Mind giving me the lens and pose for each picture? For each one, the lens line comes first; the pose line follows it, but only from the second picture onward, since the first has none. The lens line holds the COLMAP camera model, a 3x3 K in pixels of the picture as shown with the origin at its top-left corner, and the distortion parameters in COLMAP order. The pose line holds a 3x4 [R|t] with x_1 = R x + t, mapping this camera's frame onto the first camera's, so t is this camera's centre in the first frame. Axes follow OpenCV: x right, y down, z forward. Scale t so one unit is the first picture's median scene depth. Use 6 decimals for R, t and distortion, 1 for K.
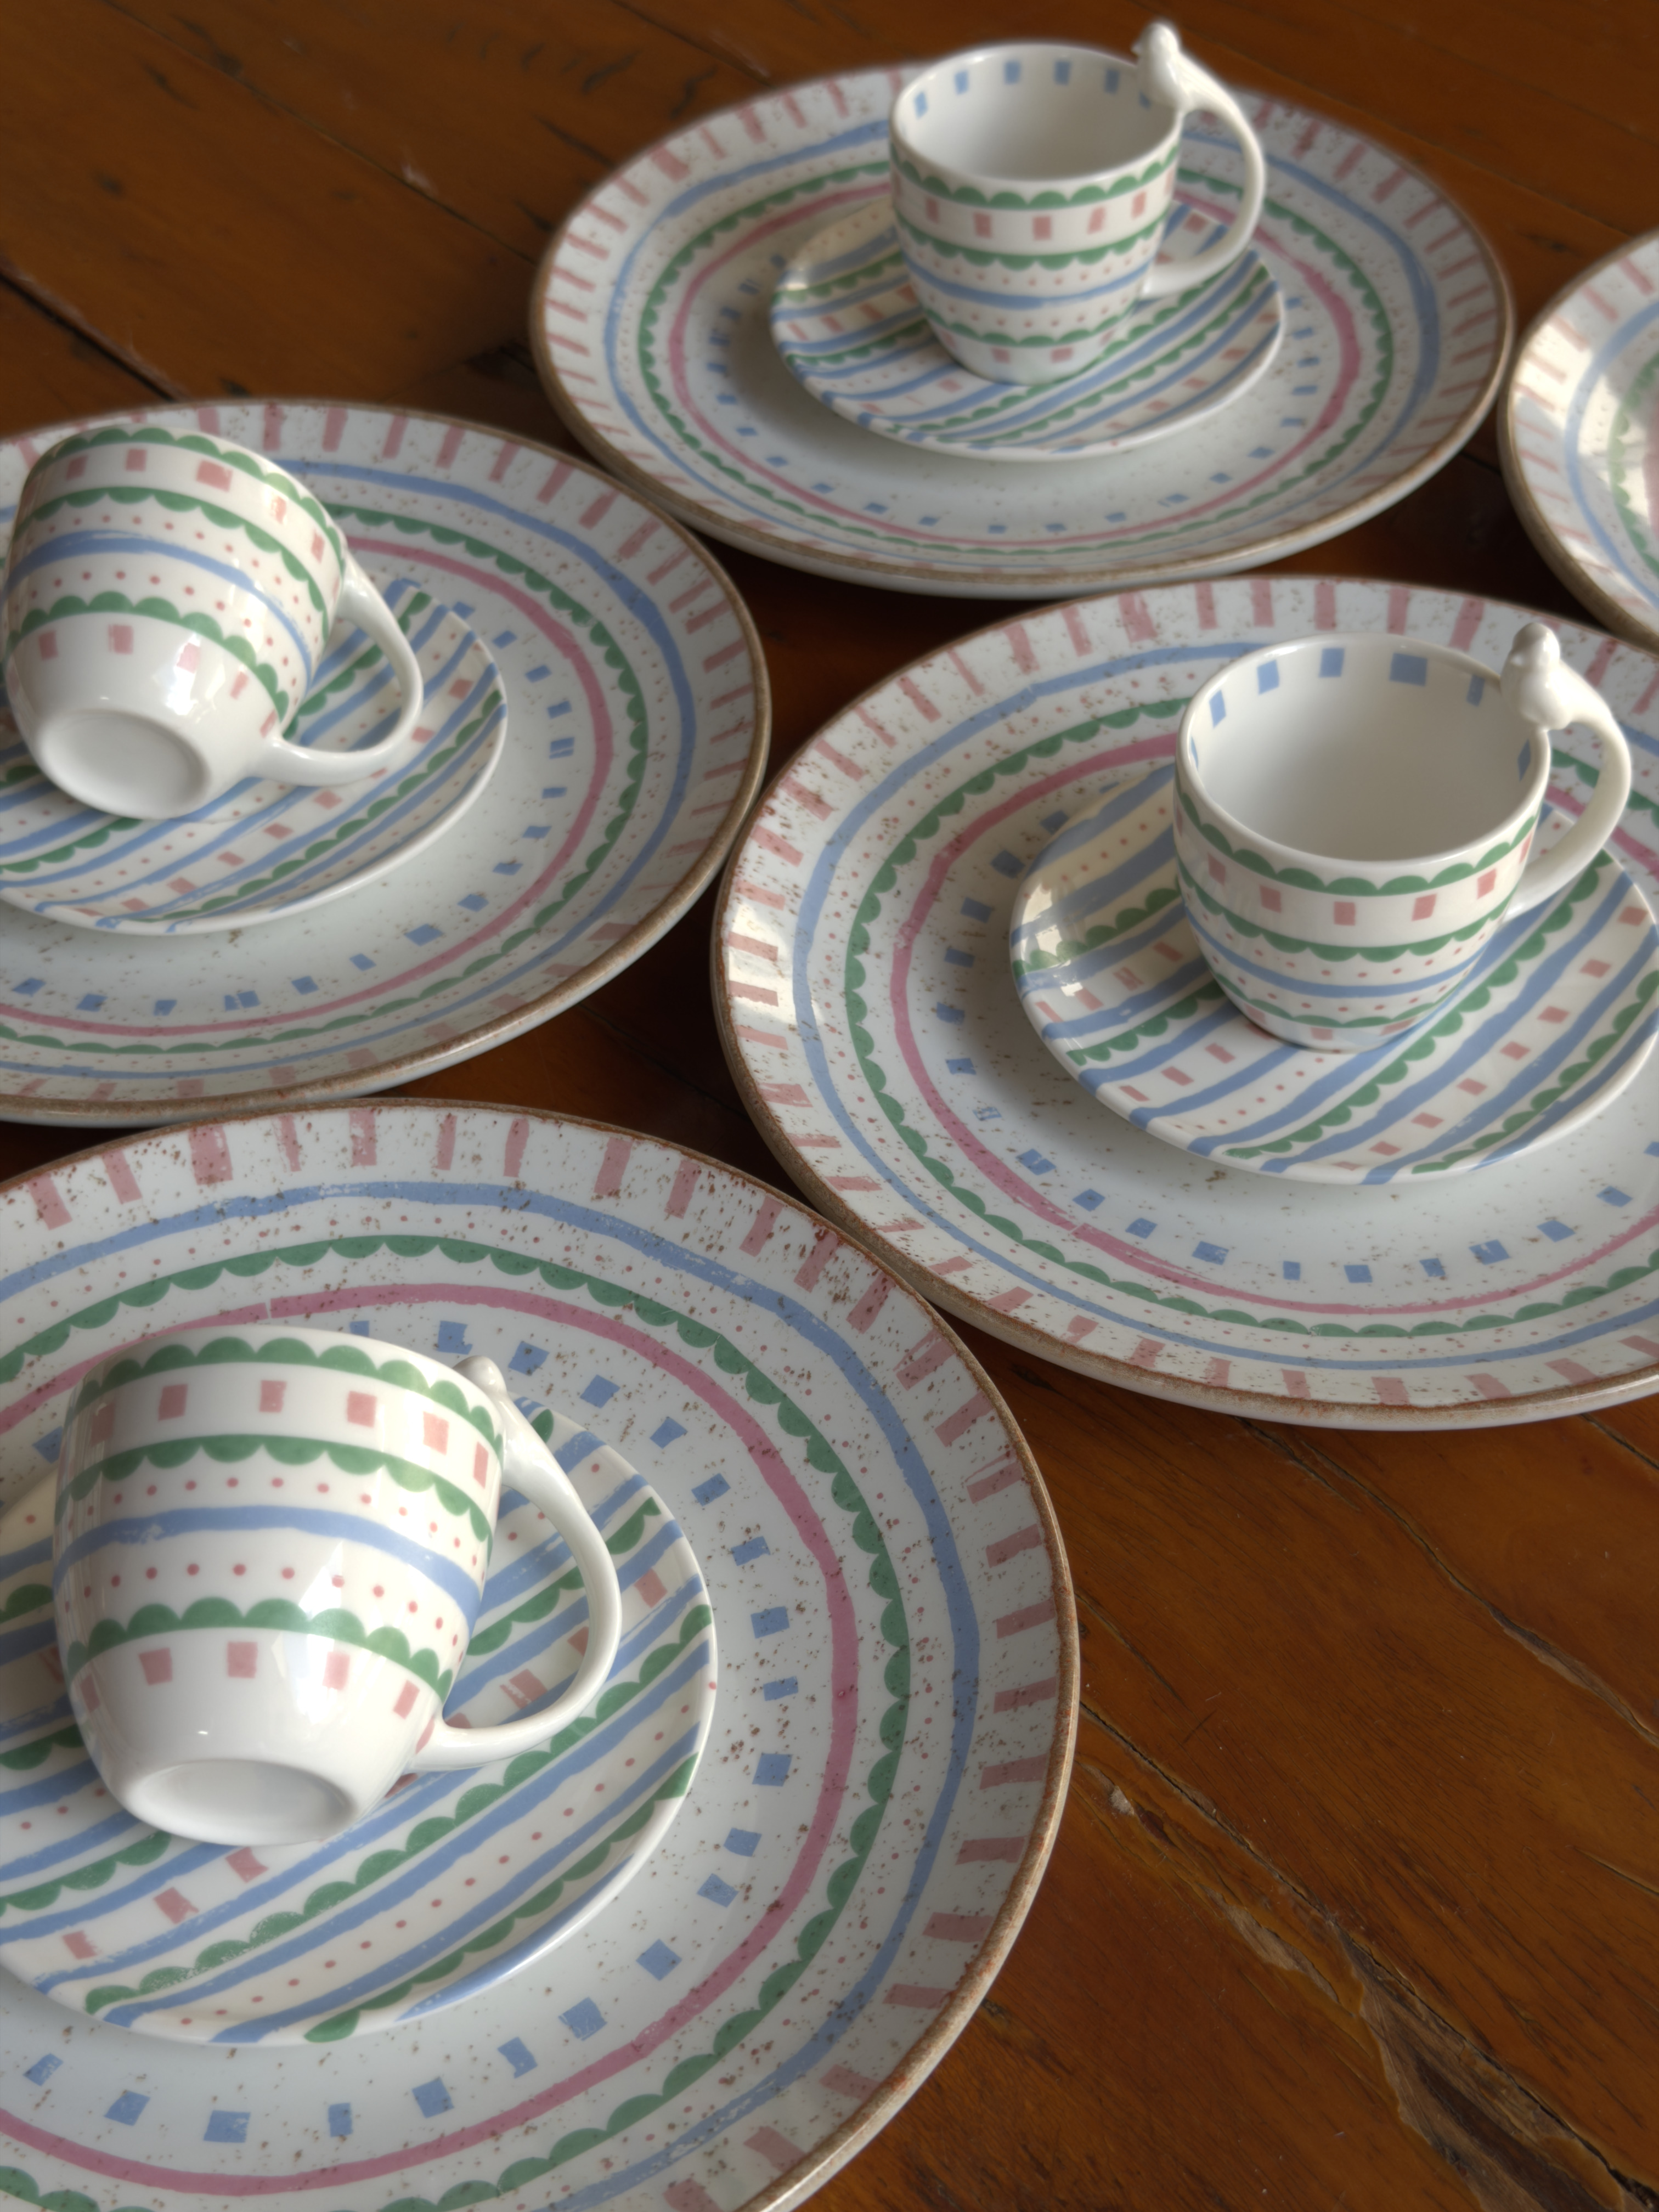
lens RADIAL K [[3224.7, 0, 825.9], [0, 3224.7, 1035.3], [0, 0, 1]] dist [0.114251, 0.000000]
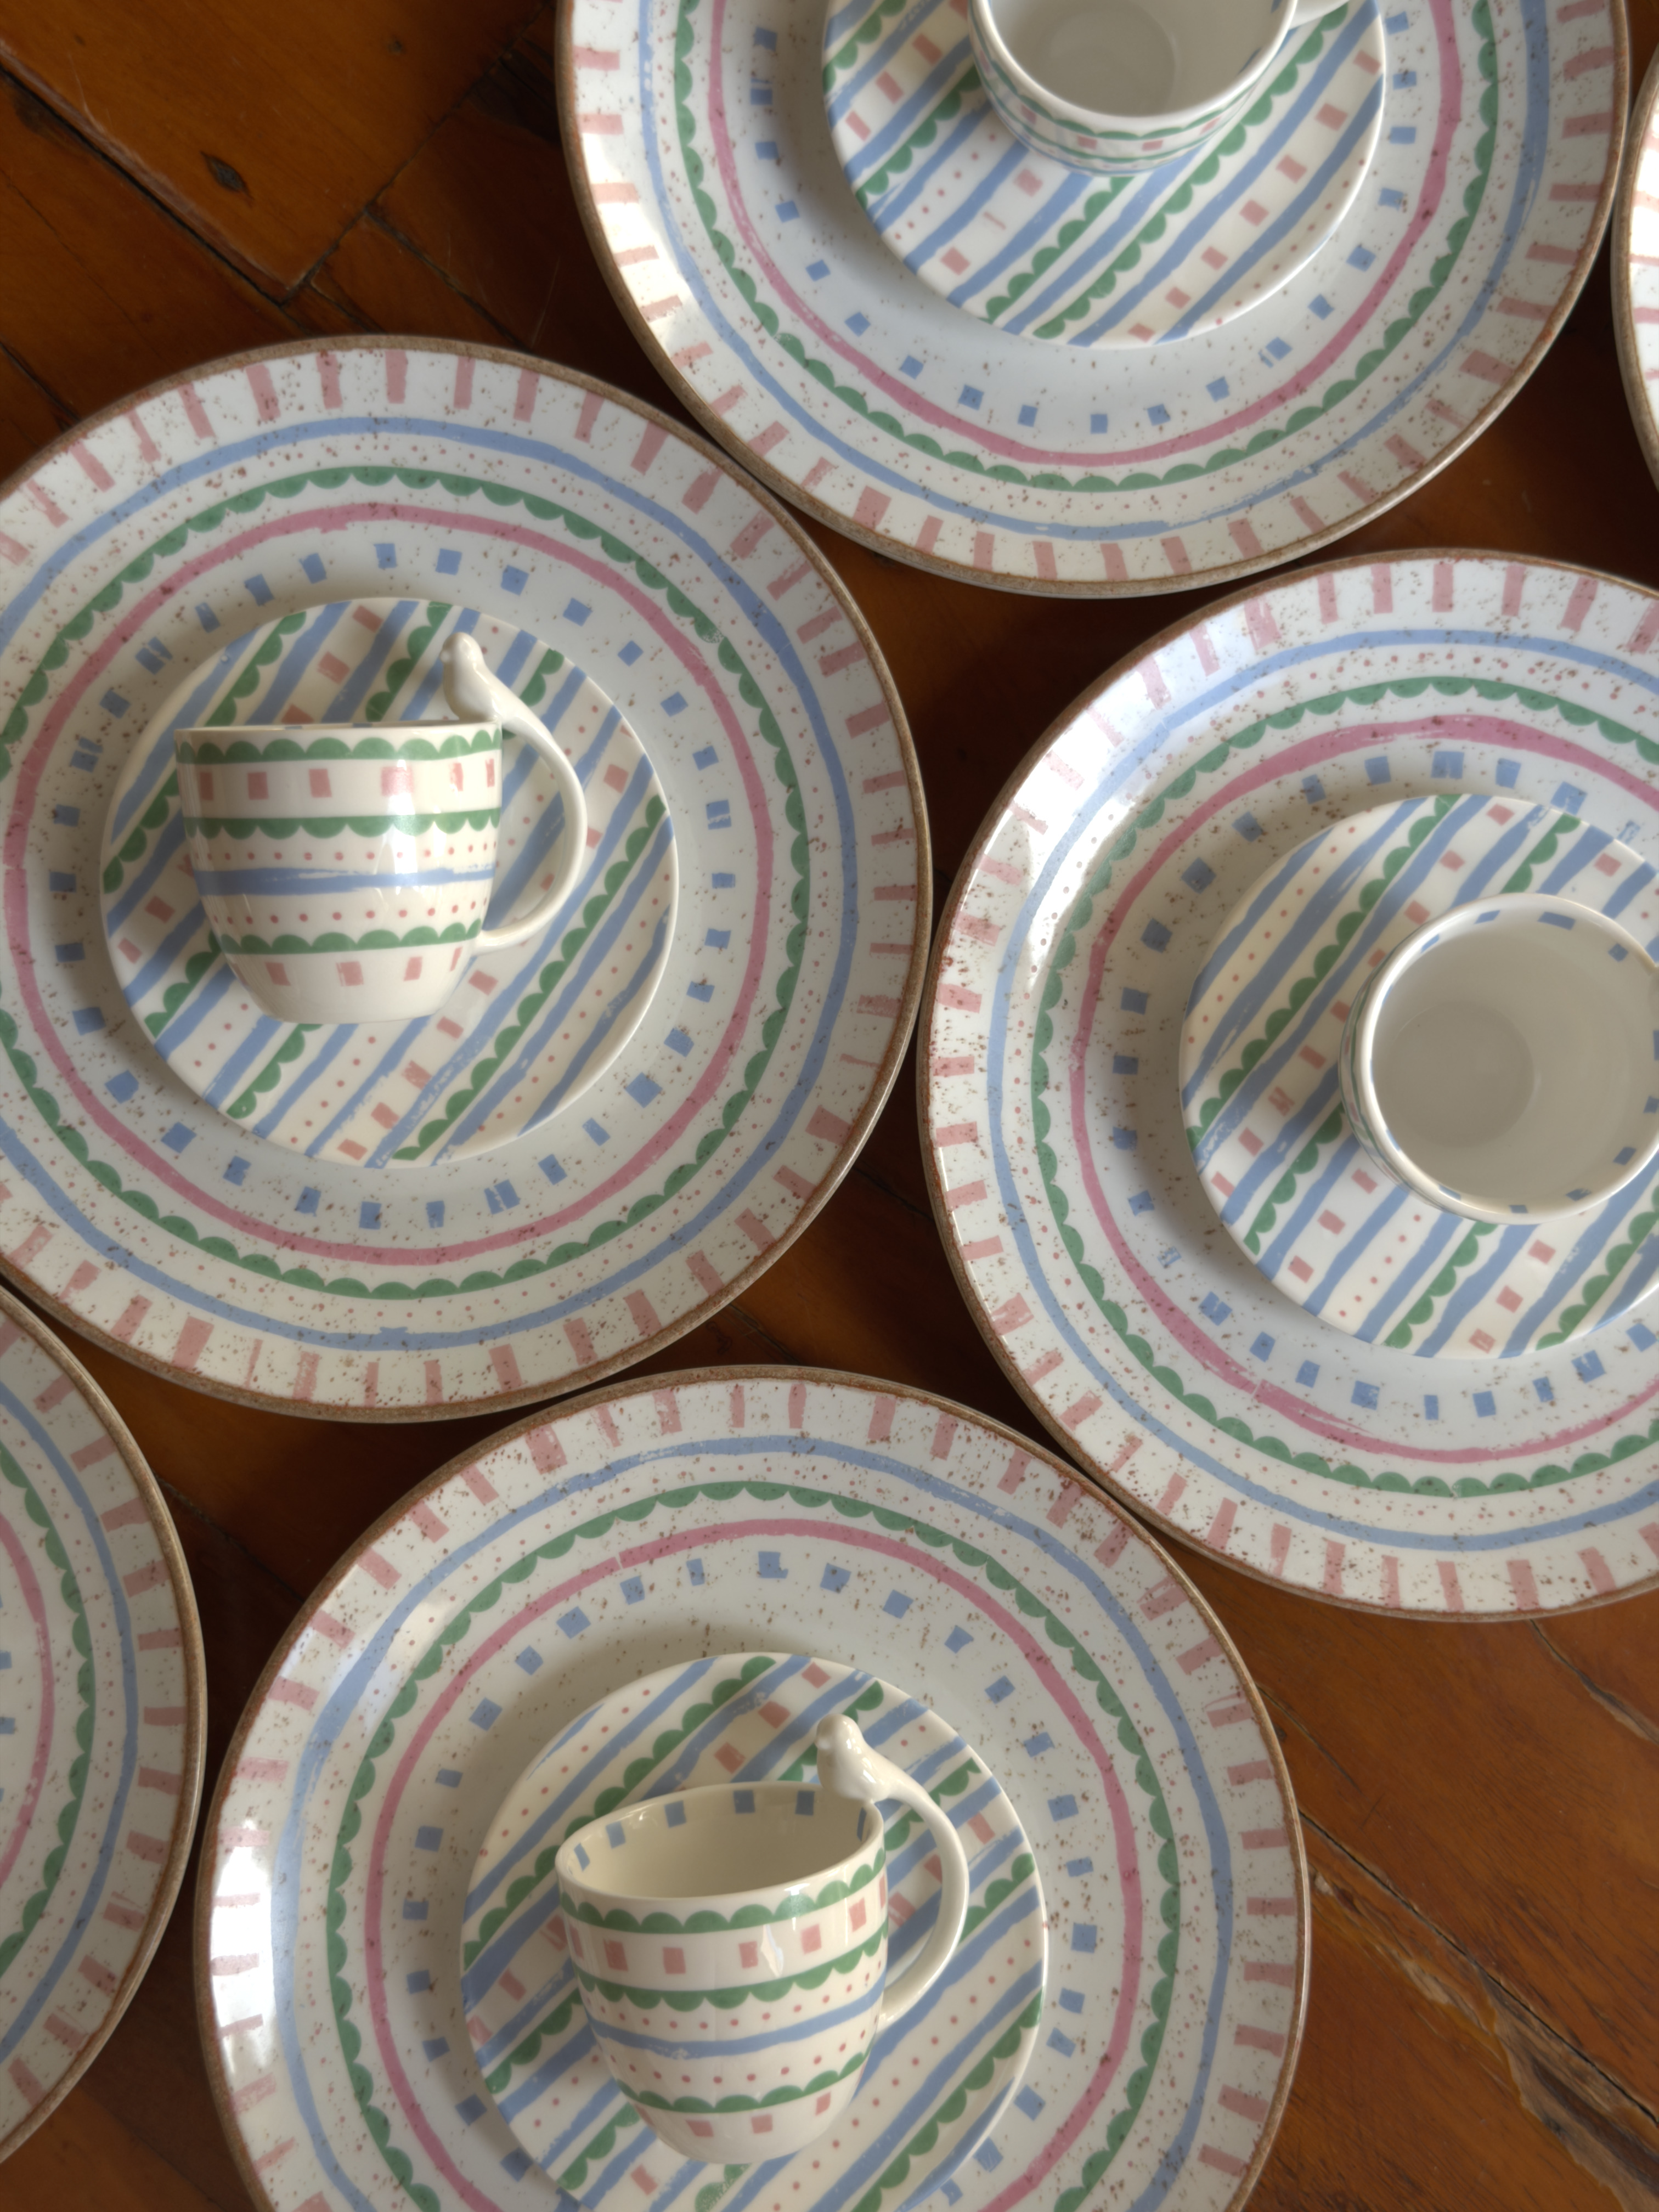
lens RADIAL K [[3224.7, 0, 839.2], [0, 3224.7, 1096.1], [0, 0, 1]] dist [0.114251, 0.000000]
pose [[0.990337, -0.124150, 0.061795, -0.137139], [0.050015, 0.735356, 0.675833, -0.836044], [-0.129346, -0.666212, 0.734460, 0.194783]]
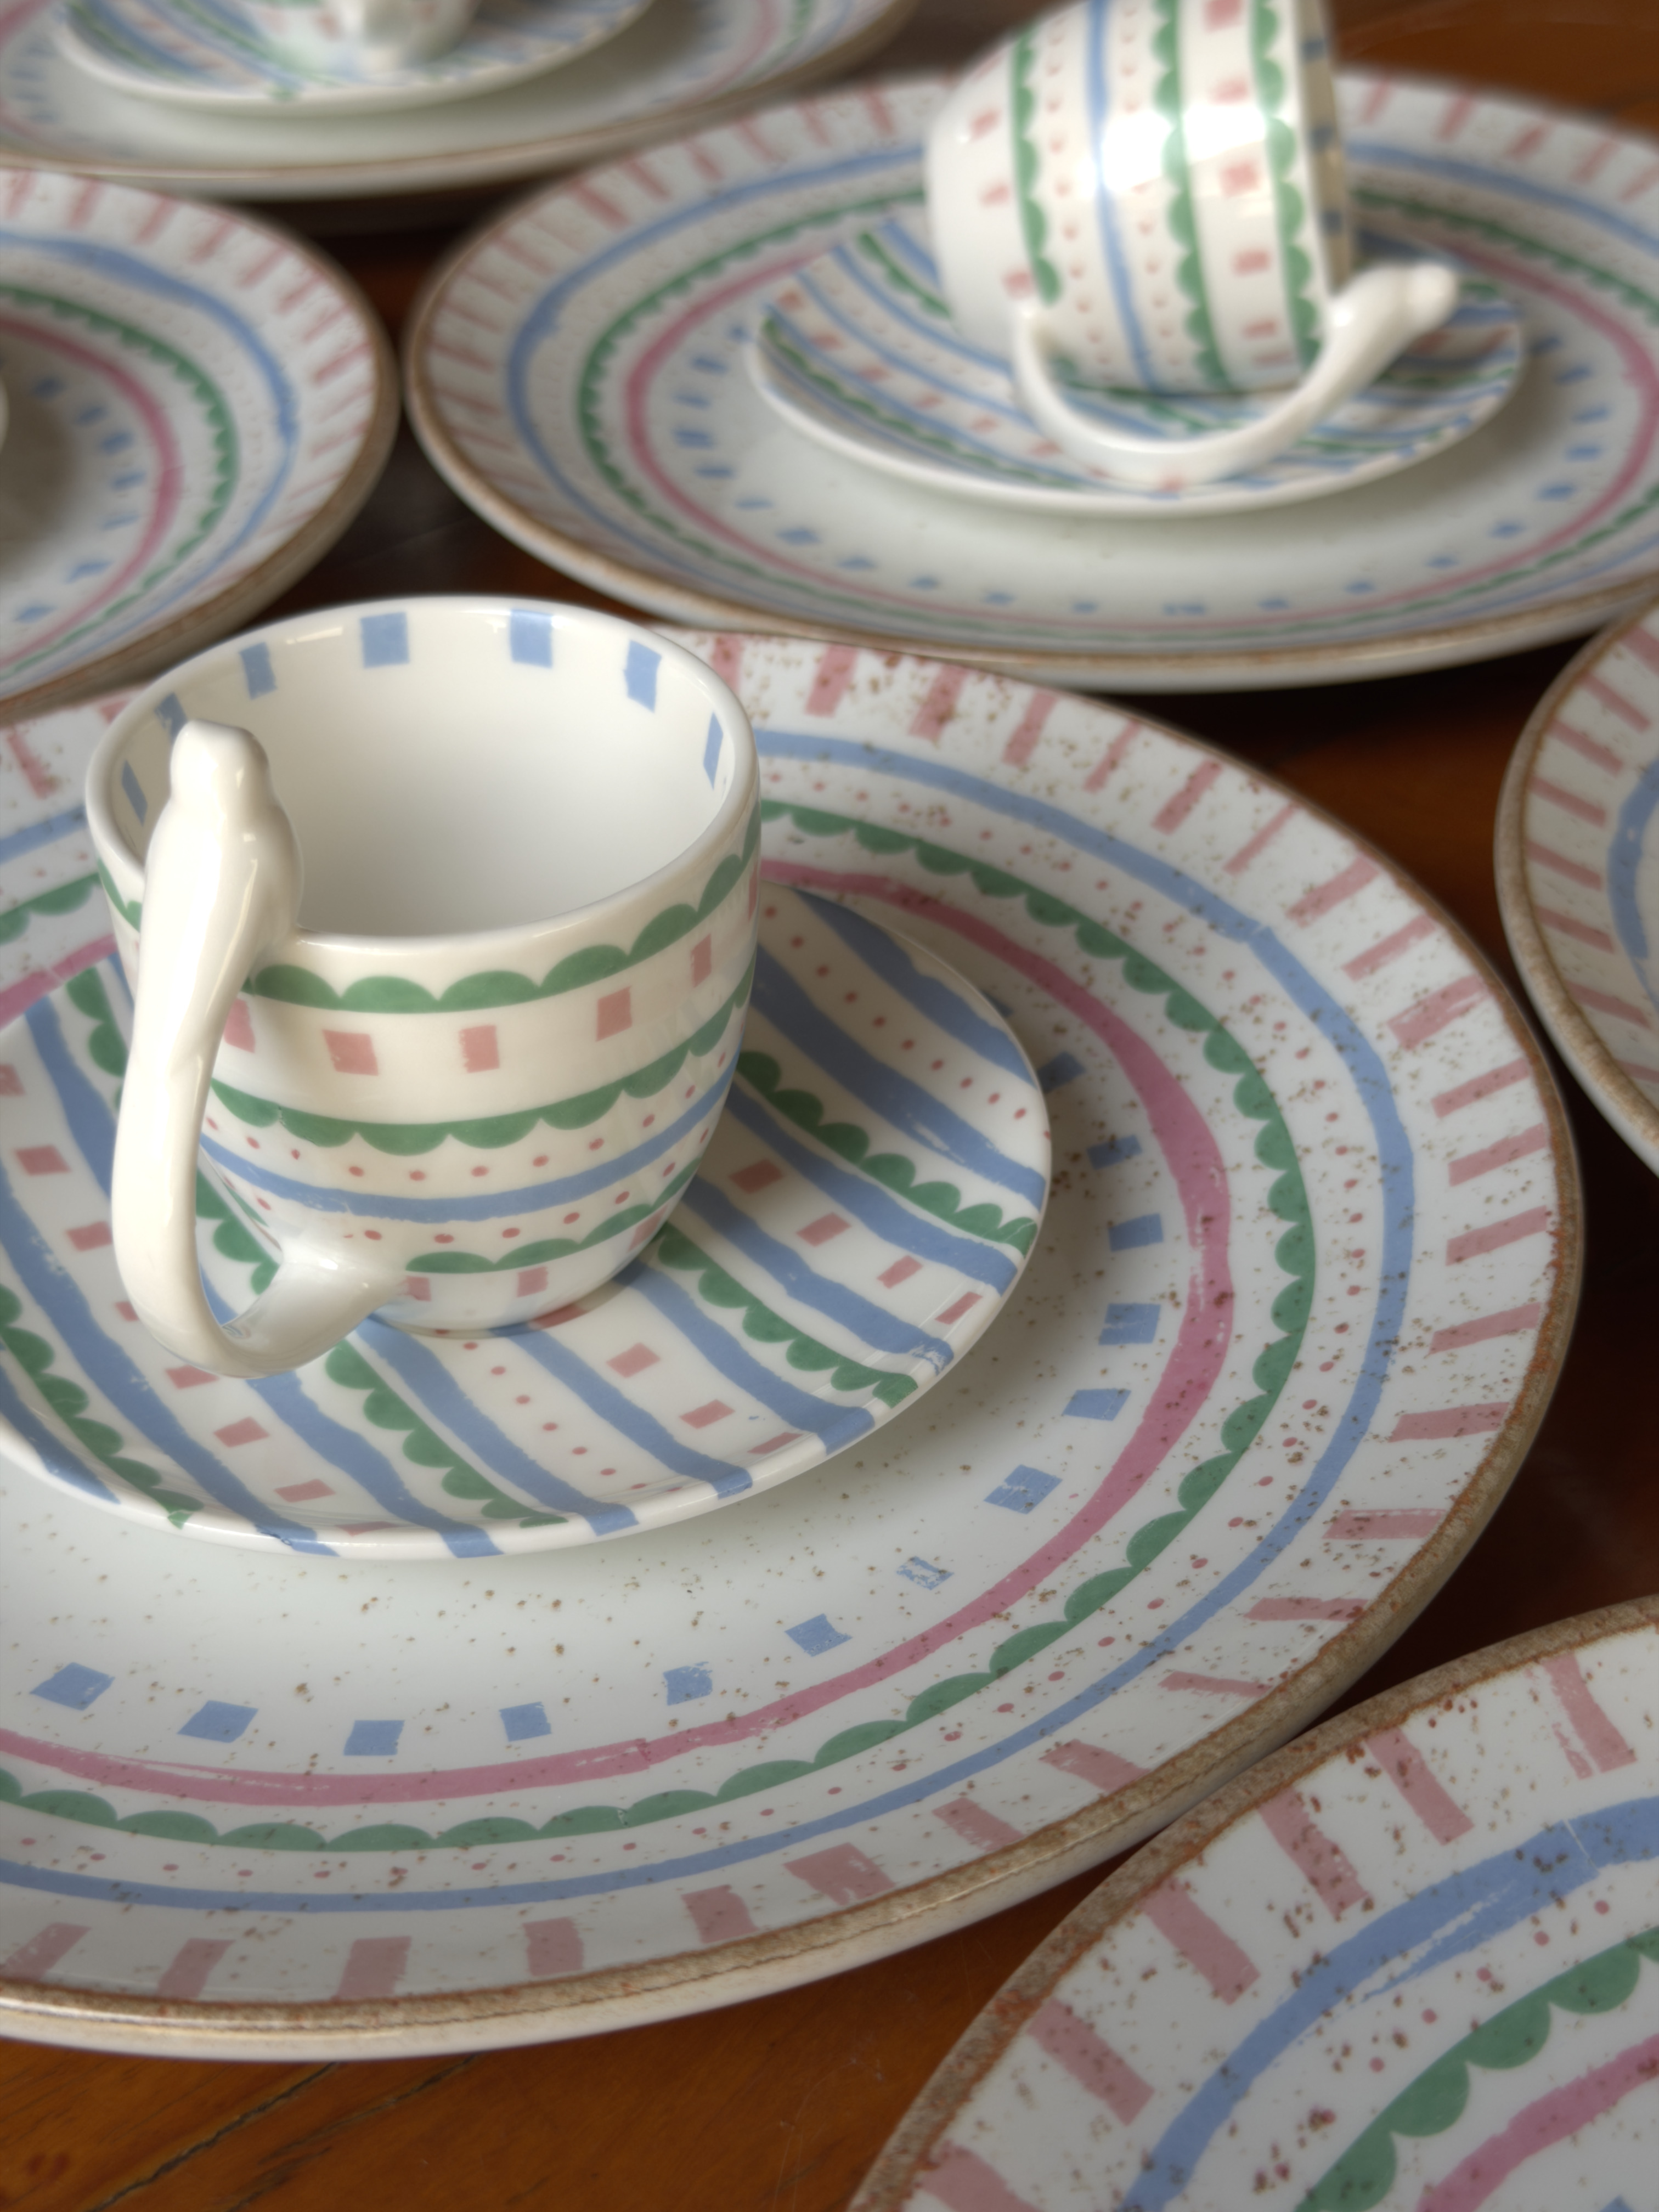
lens RADIAL K [[3224.7, 0, 833.0], [0, 3224.7, 1115.2], [0, 0, 1]] dist [0.114251, 0.000000]
pose [[-0.066996, 0.604029, -0.794141, 0.617585], [-0.669796, 0.562701, 0.484501, -0.359640], [0.739517, 0.564372, 0.366877, 0.868417]]
